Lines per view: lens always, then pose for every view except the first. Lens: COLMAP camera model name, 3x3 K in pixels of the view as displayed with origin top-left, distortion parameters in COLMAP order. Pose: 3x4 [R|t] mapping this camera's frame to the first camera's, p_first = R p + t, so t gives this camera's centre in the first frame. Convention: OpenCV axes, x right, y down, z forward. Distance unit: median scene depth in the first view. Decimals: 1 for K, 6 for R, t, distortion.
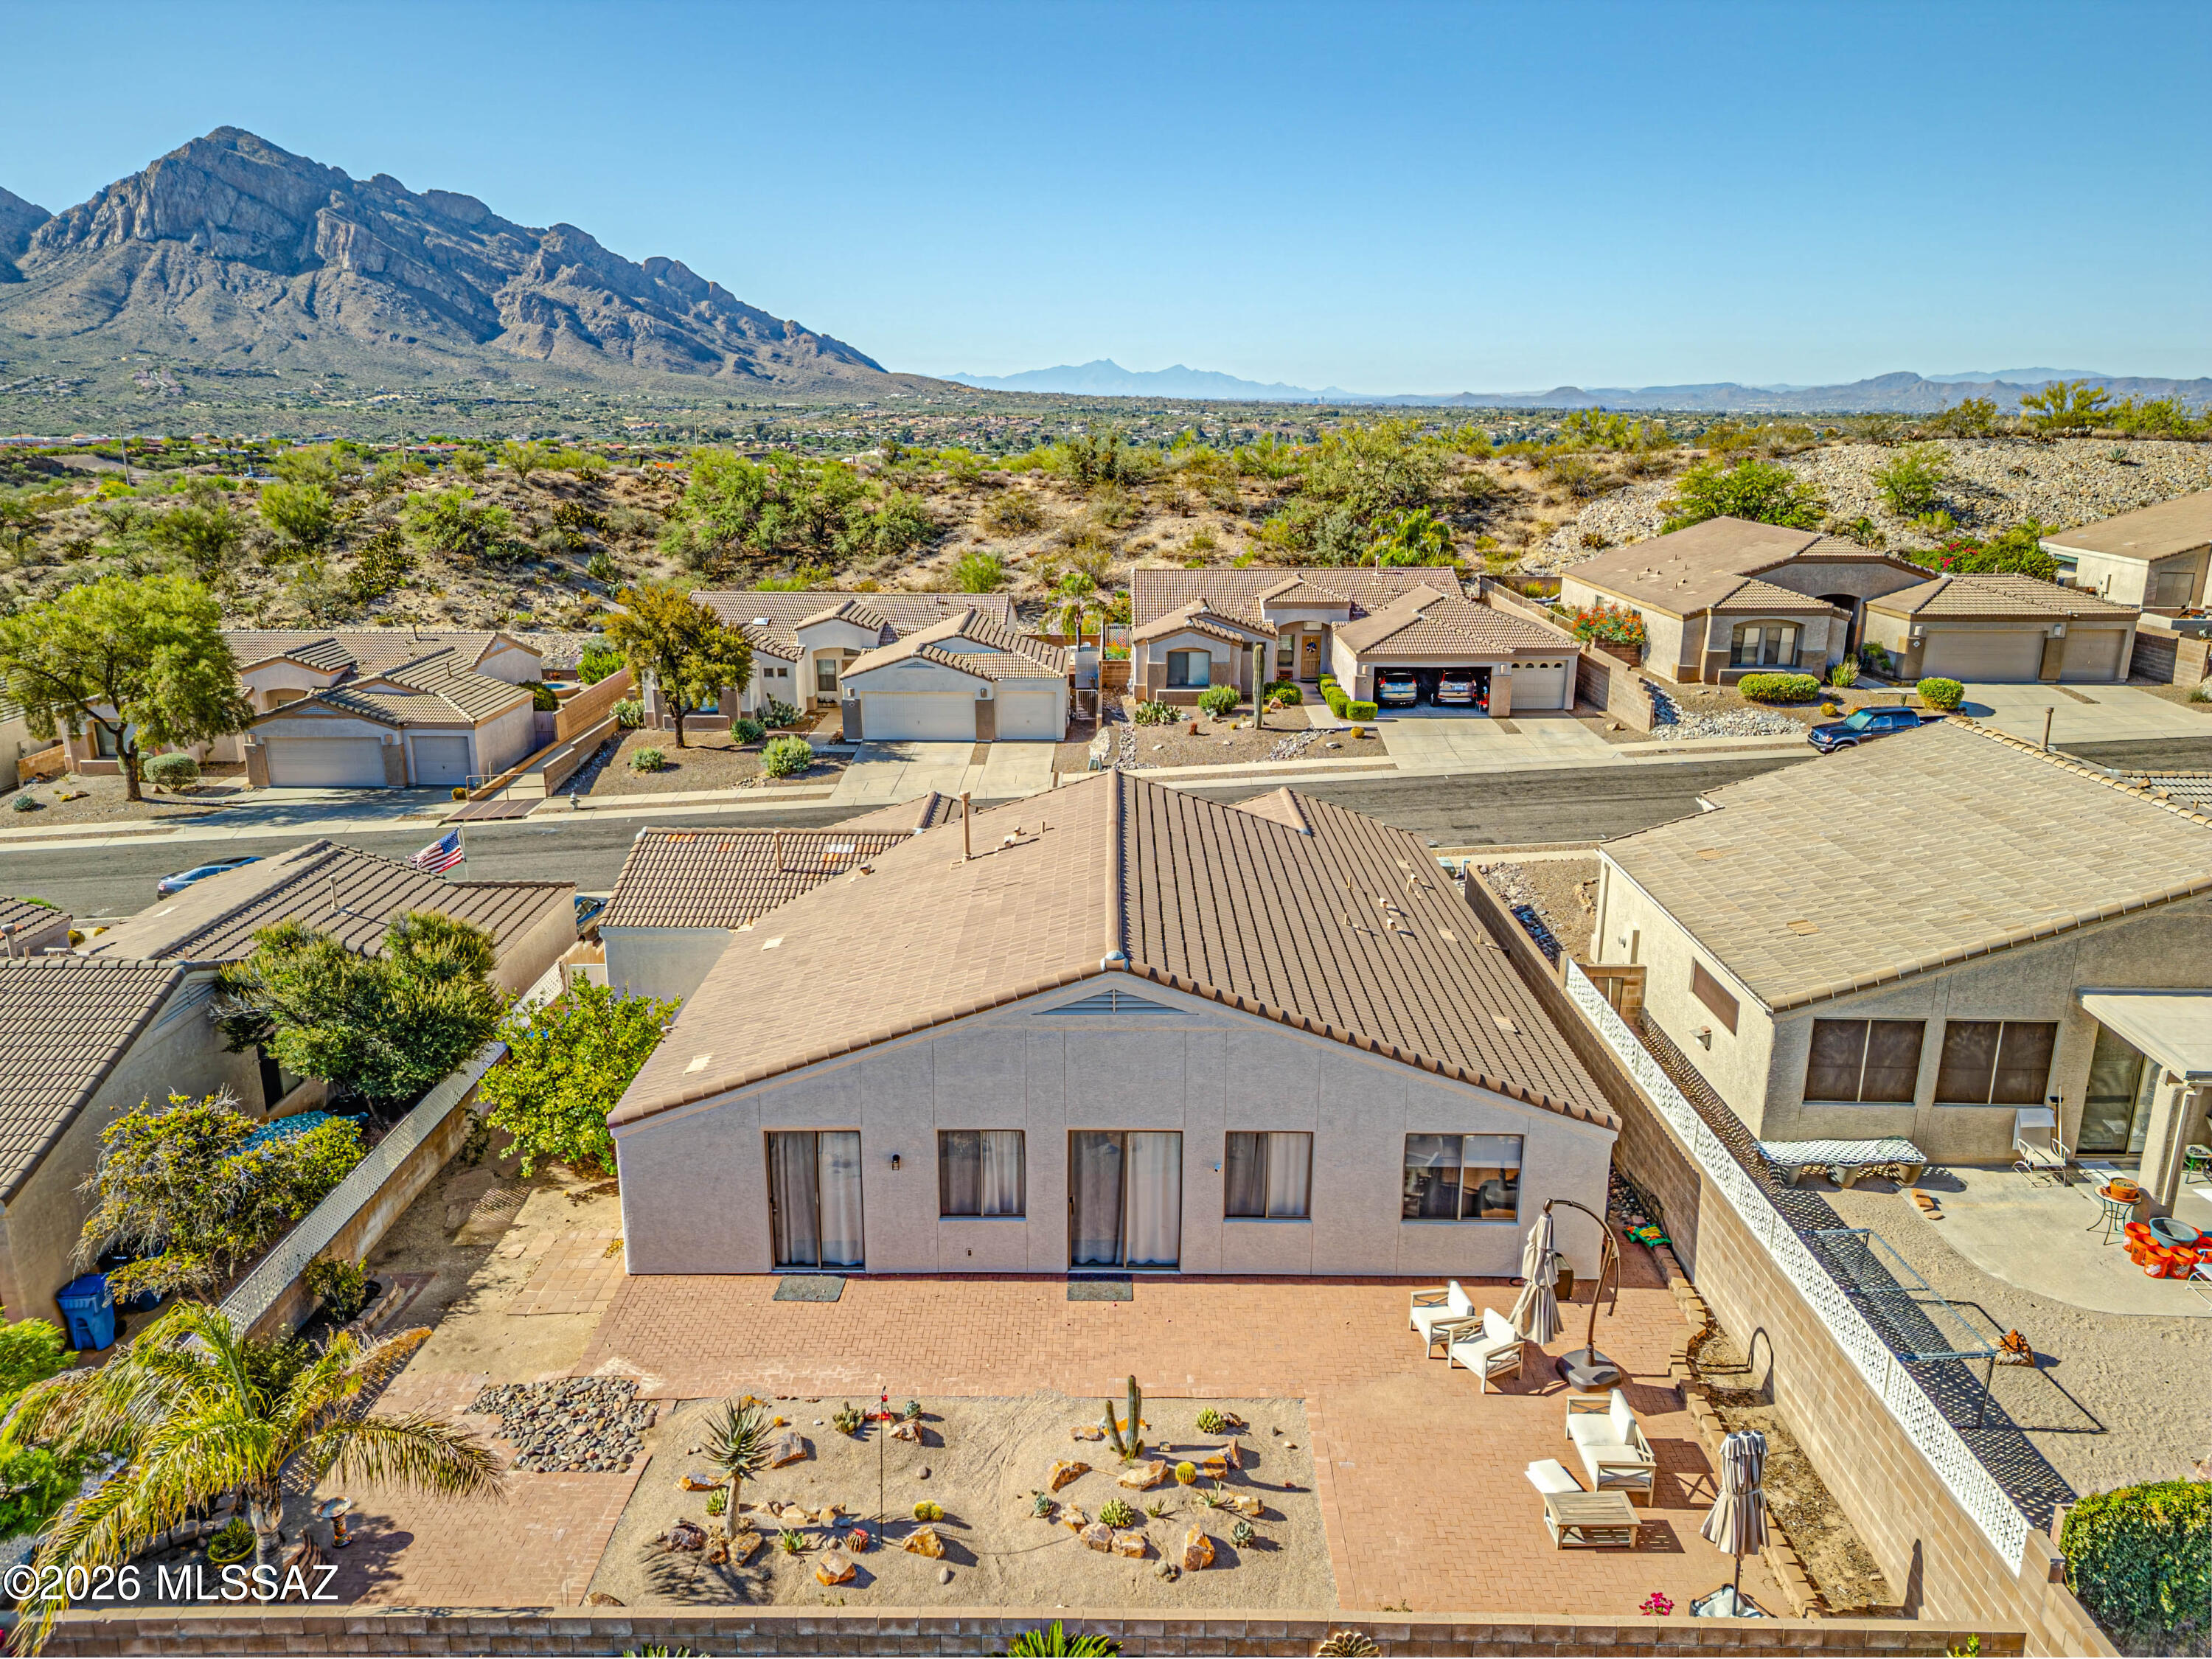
lens RADIAL K [[1557.9, 0, 1119.1], [0, 1557.9, 828.8], [0, 0, 1]] dist [0.046690, -0.041626]
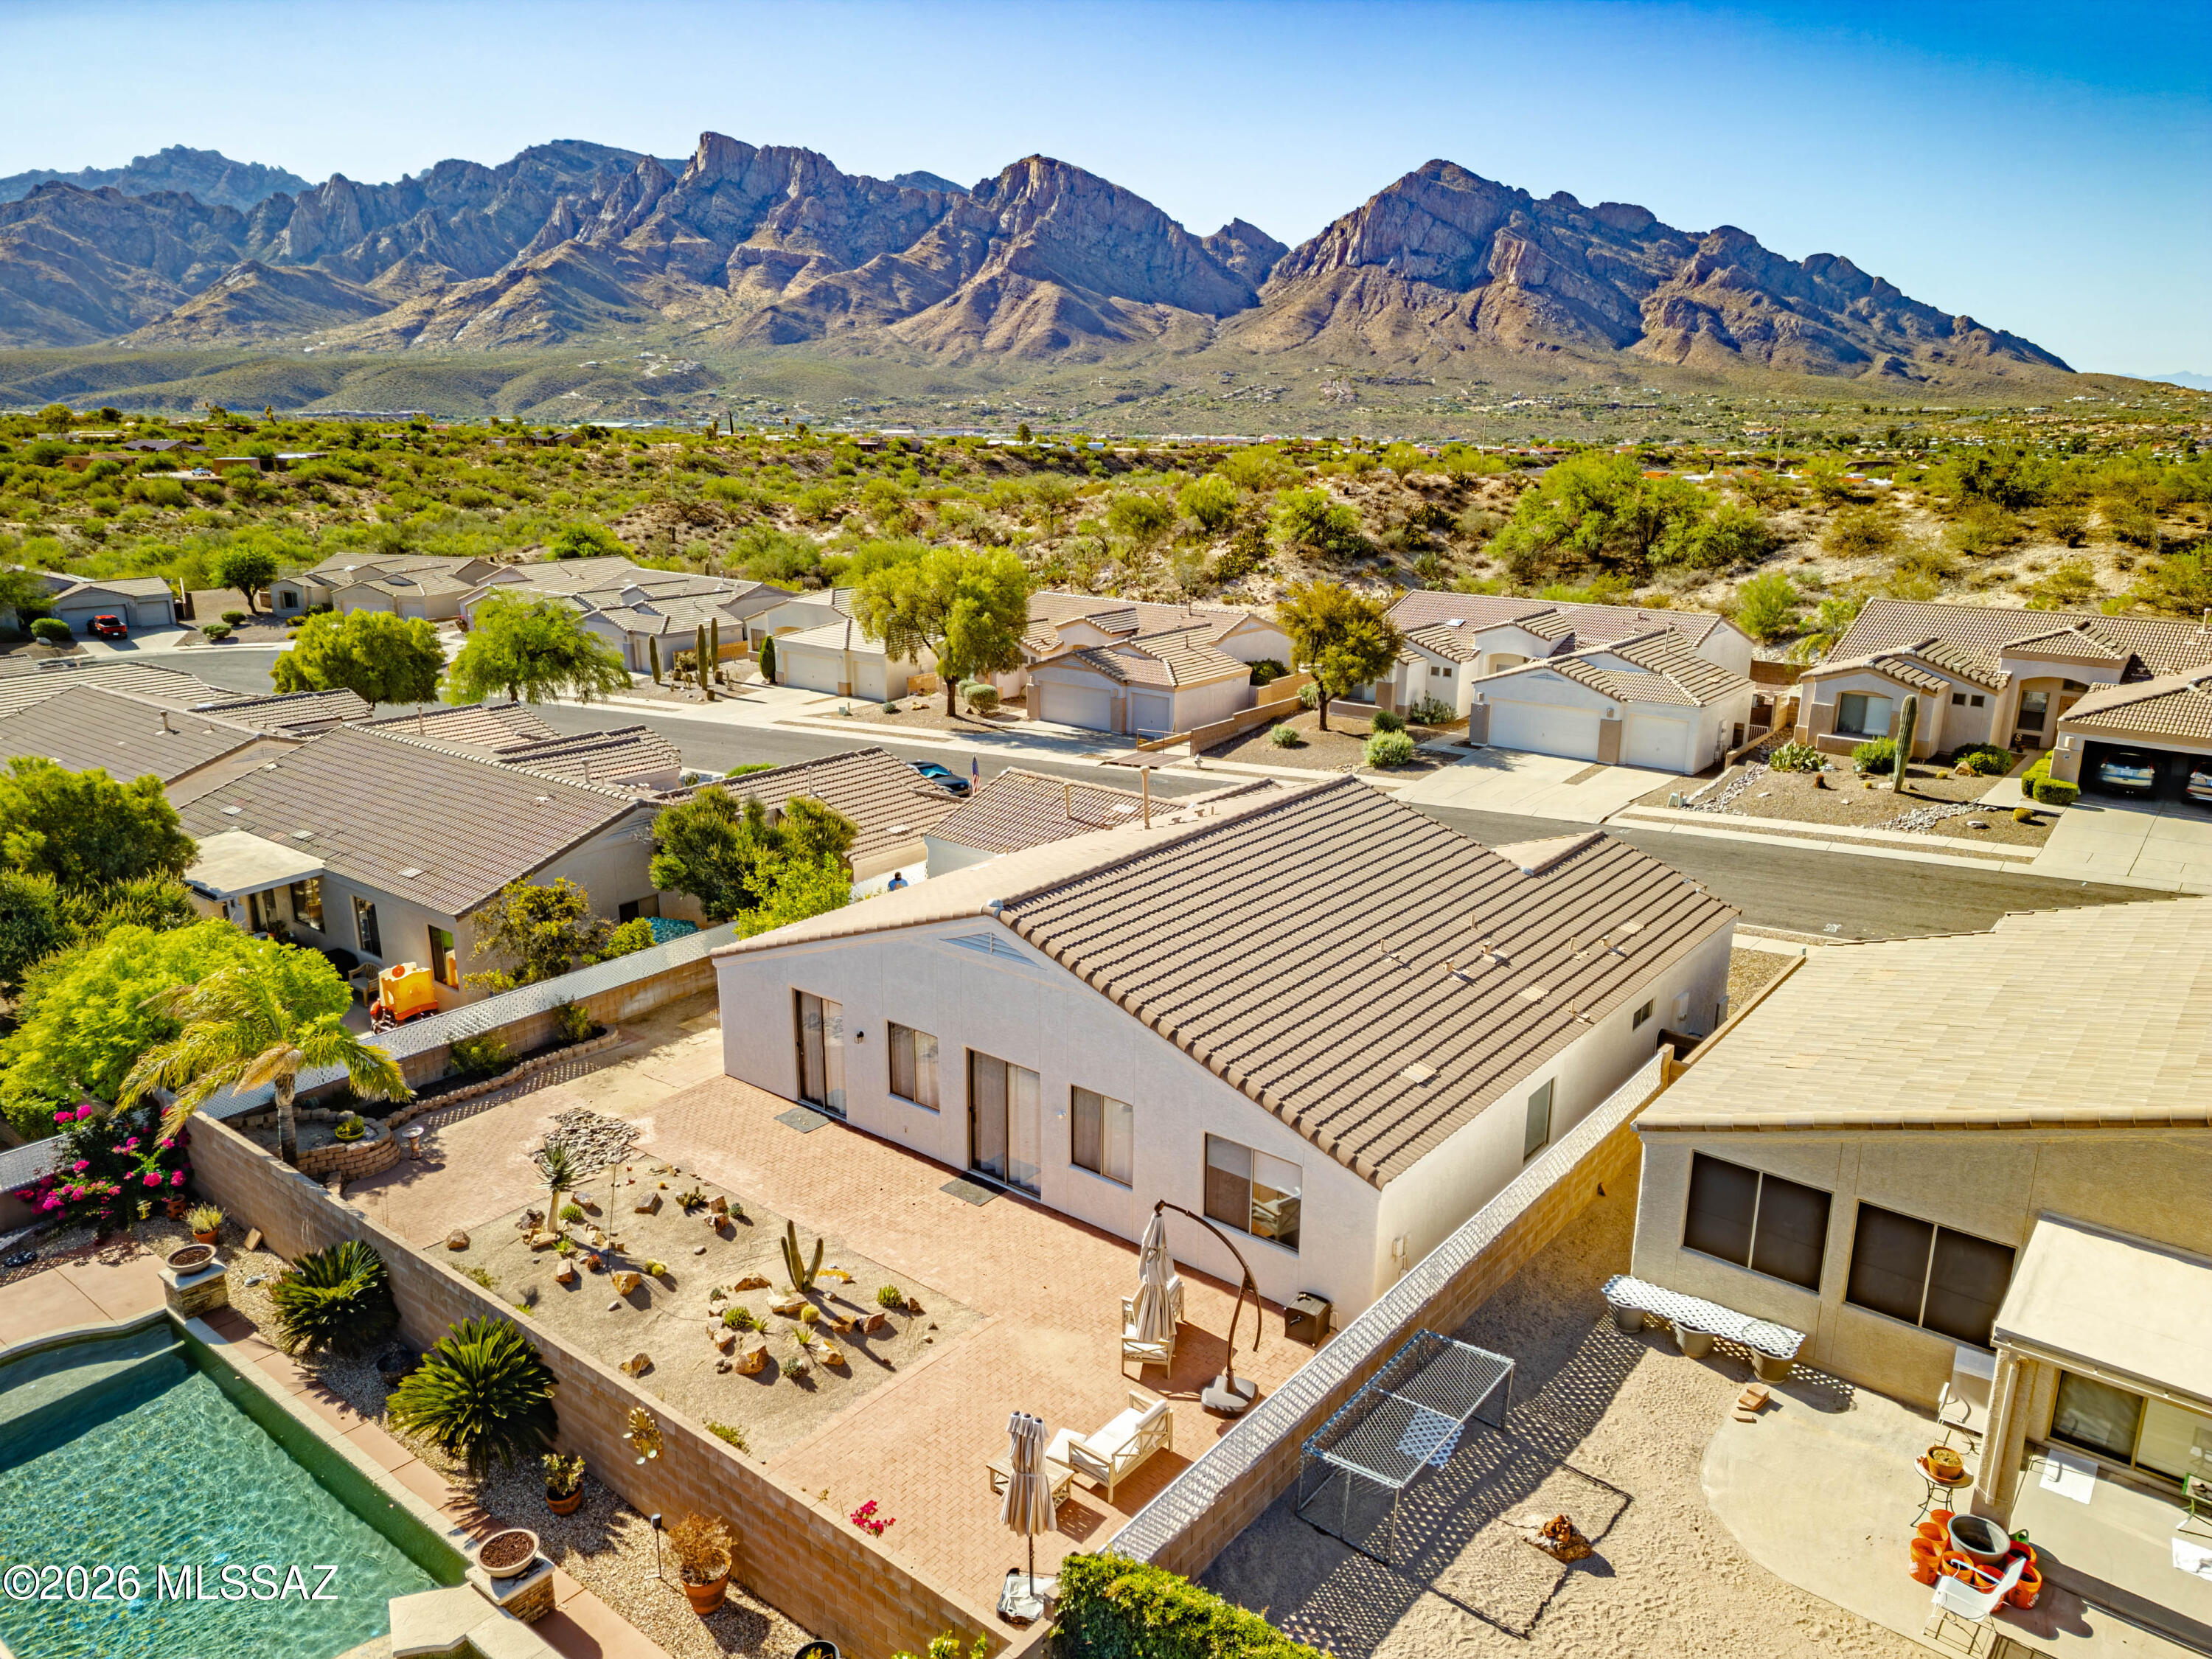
lens RADIAL K [[1557.9, 0, 1104.8], [0, 1557.9, 835.7], [0, 0, 1]] dist [0.046690, -0.041626]
pose [[0.783574, 0.169188, -0.597819, 0.258479], [-0.168383, 0.984026, 0.057786, -0.016309], [0.598046, 0.055383, 0.799546, 0.047012]]
